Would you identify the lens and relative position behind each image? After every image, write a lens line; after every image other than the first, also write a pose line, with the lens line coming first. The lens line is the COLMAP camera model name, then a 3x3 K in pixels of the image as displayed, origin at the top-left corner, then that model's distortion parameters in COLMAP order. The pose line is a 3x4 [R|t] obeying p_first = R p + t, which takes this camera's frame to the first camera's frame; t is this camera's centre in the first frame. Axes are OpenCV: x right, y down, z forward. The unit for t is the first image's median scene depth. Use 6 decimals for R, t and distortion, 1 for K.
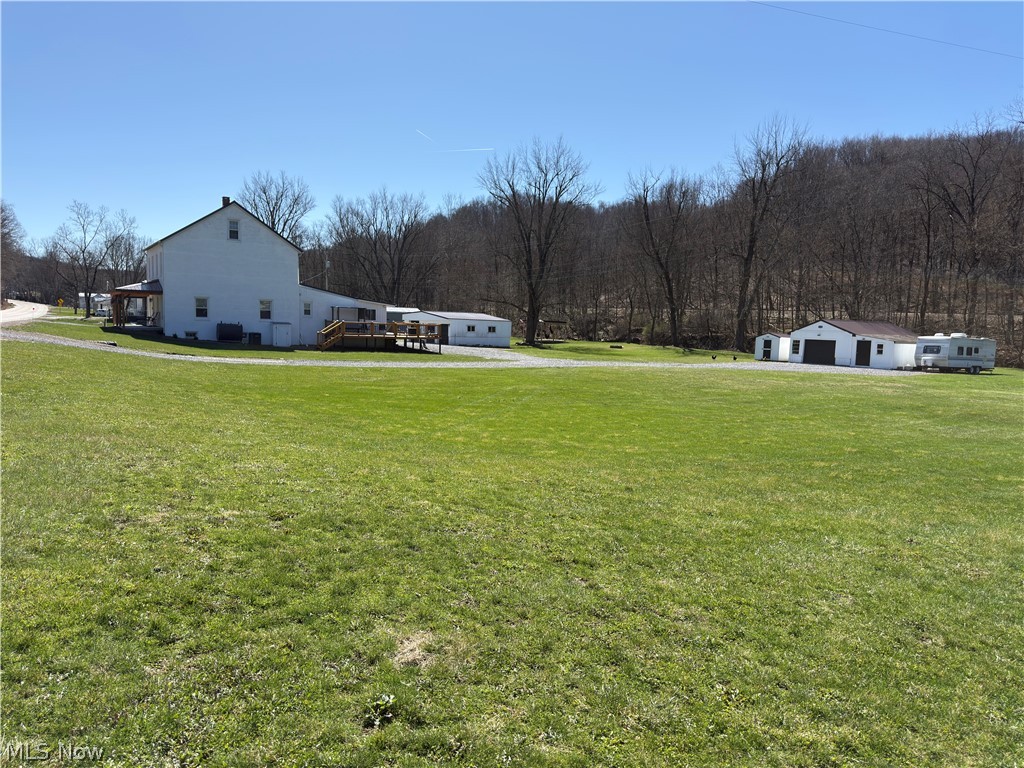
lens RADIAL K [[728.8, 0, 515.6], [0, 728.8, 386.8], [0, 0, 1]] dist [0.040233, -0.050470]
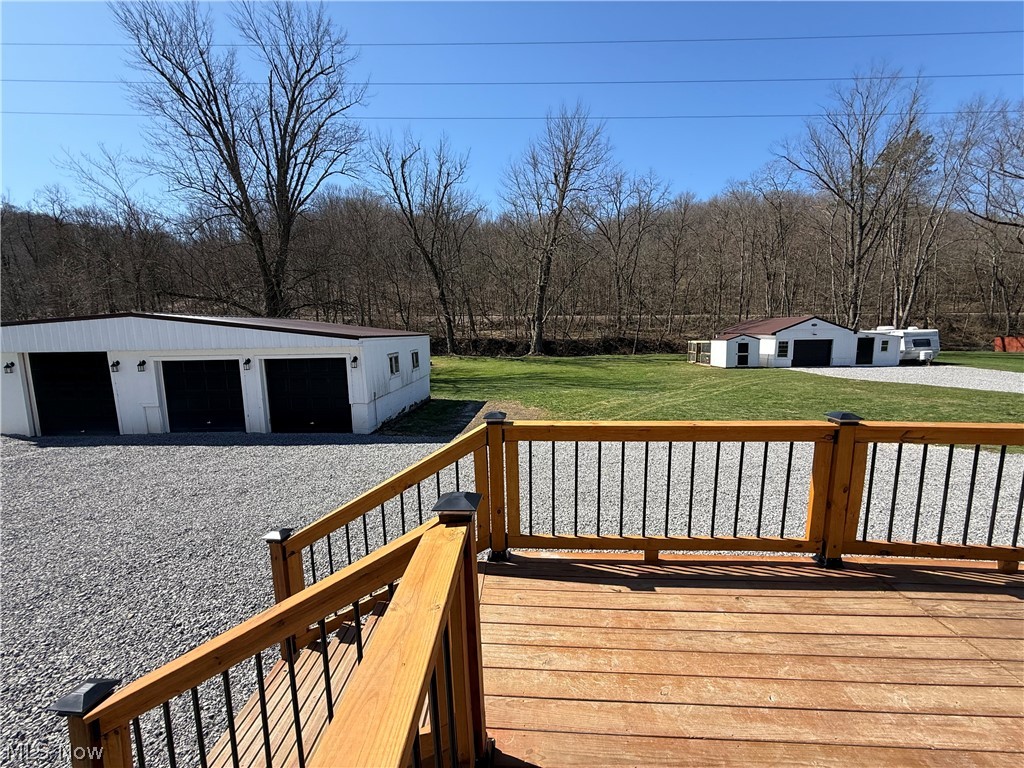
lens RADIAL K [[407.2, 0, 508.9], [0, 407.2, 382.1], [0, 0, 1]] dist [0.000677, -0.000035]
pose [[0.595424, -0.140143, 0.791094, -0.200946], [0.101874, 0.989891, 0.098684, -0.099094], [-0.796926, 0.021833, 0.603682, 0.998034]]
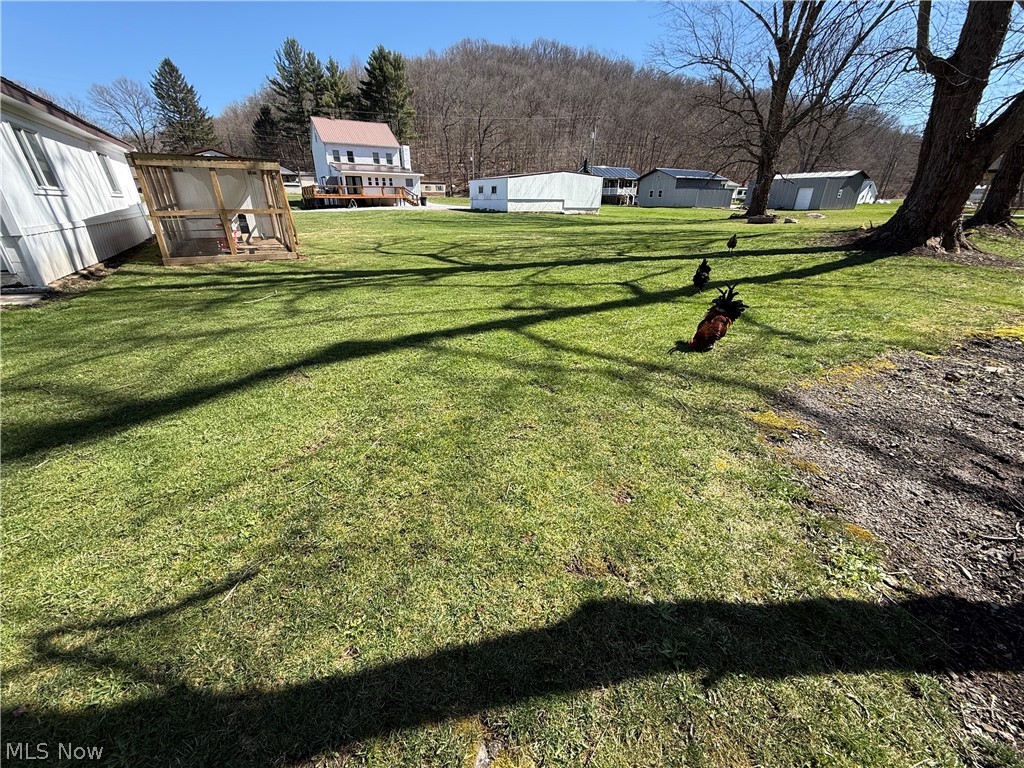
lens RADIAL K [[407.2, 0, 513.2], [0, 407.2, 386.6], [0, 0, 1]] dist [0.000677, -0.000035]
pose [[-0.030740, 0.382703, -0.923360, 0.615360], [-0.091522, 0.918838, 0.383876, -0.060896], [0.995328, 0.096308, 0.006781, 1.241069]]
